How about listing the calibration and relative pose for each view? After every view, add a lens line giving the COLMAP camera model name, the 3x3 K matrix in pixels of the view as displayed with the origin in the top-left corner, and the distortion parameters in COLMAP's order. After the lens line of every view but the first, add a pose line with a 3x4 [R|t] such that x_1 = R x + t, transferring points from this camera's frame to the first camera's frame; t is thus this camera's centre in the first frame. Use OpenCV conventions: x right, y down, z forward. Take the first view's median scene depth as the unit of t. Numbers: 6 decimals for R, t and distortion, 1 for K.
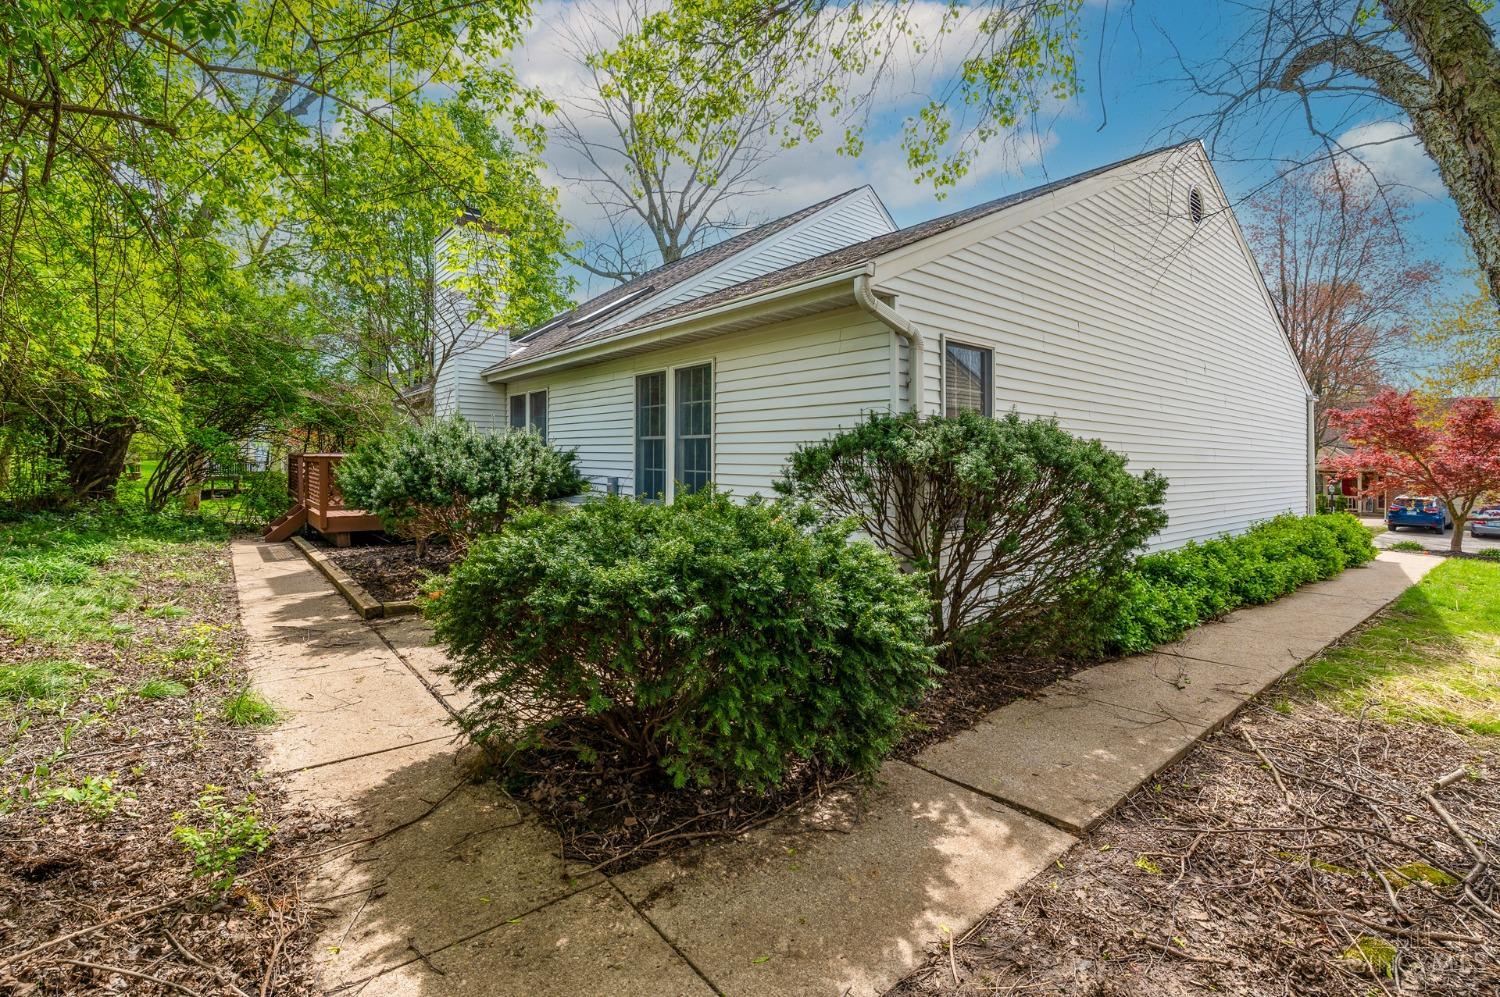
lens RADIAL K [[635.3, 0, 755.3], [0, 635.3, 467.1], [0, 0, 1]] dist [-0.000293, -0.008057]
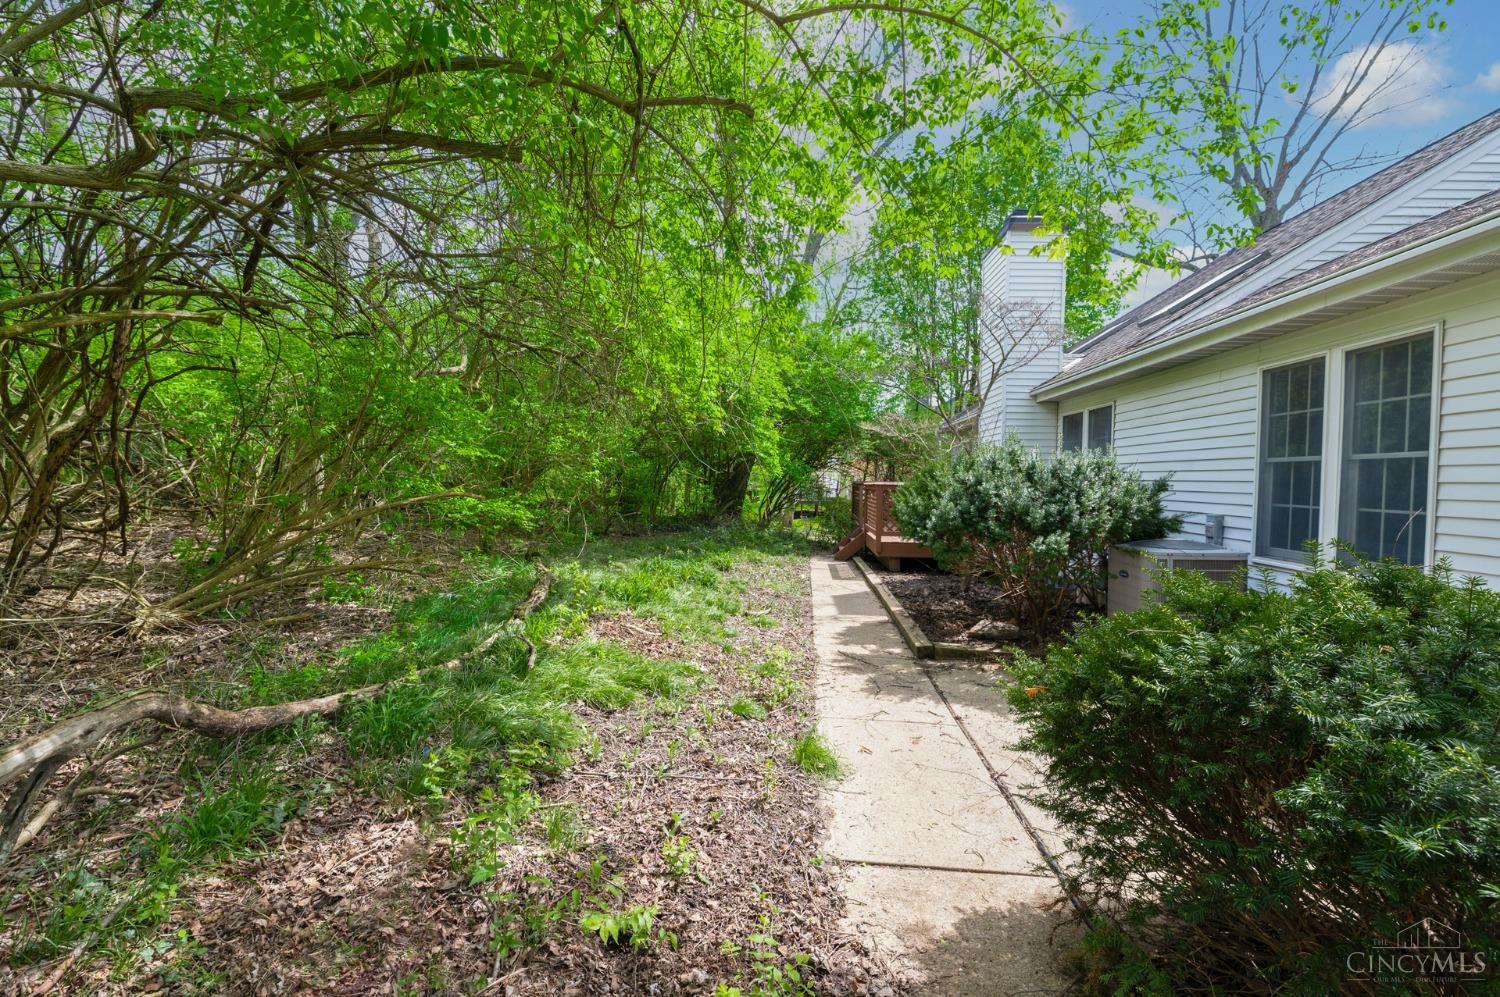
lens RADIAL K [[647.9, 0, 750.0], [0, 647.9, 498.5], [0, 0, 1]] dist [-0.016910, -0.000038]
pose [[0.703503, 0.019551, -0.710423, -0.085362], [-0.017327, 0.999796, 0.010356, -0.001304], [0.710481, 0.005024, 0.703699, 0.112319]]
